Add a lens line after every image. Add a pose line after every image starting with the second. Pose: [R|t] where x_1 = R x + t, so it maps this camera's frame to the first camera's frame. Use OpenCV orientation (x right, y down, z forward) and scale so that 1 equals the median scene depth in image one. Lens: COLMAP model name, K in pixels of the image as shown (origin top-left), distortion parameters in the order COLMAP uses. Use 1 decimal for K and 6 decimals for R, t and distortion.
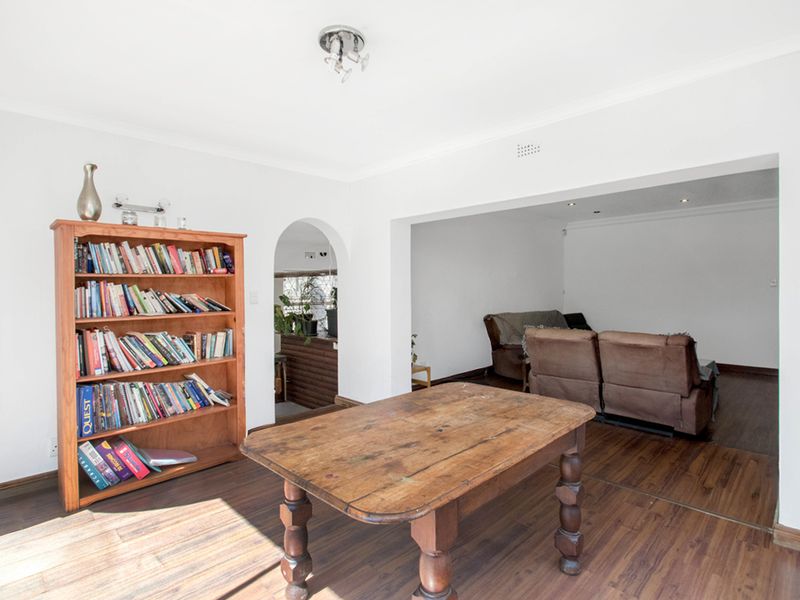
lens RADIAL K [[425.3, 0, 400.0], [0, 425.3, 300.0], [0, 0, 1]] dist [0.003178, 0.000381]
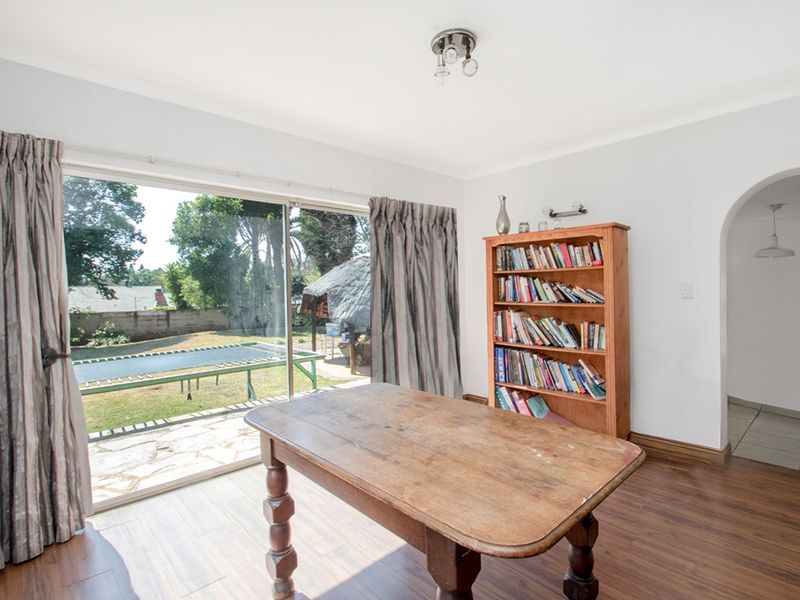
lens RADIAL K [[410.9, 0, 400.4], [0, 410.9, 286.0], [0, 0, 1]] dist [-0.000688, -0.000142]
pose [[-0.030560, 0.008552, -0.999496, 0.645571], [-0.017259, 0.999810, 0.009082, -0.016796], [0.999384, 0.017528, -0.030407, 0.656166]]
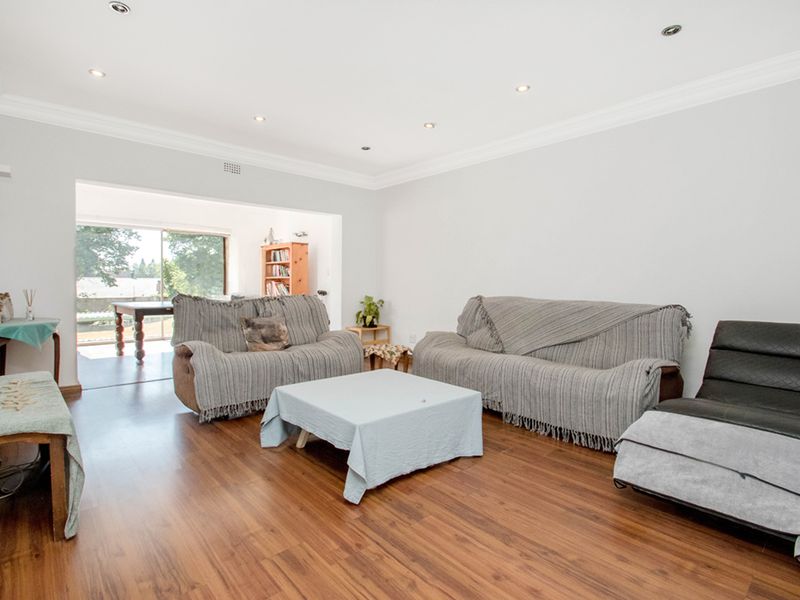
lens RADIAL K [[410.9, 0, 400.4], [0, 410.9, 286.0], [0, 0, 1]] dist [-0.000688, -0.000142]
pose [[-0.053533, 0.015955, -0.998439, 2.014924], [-0.029164, 0.999421, 0.017534, 0.024170], [0.998140, 0.030057, -0.053037, 1.963708]]
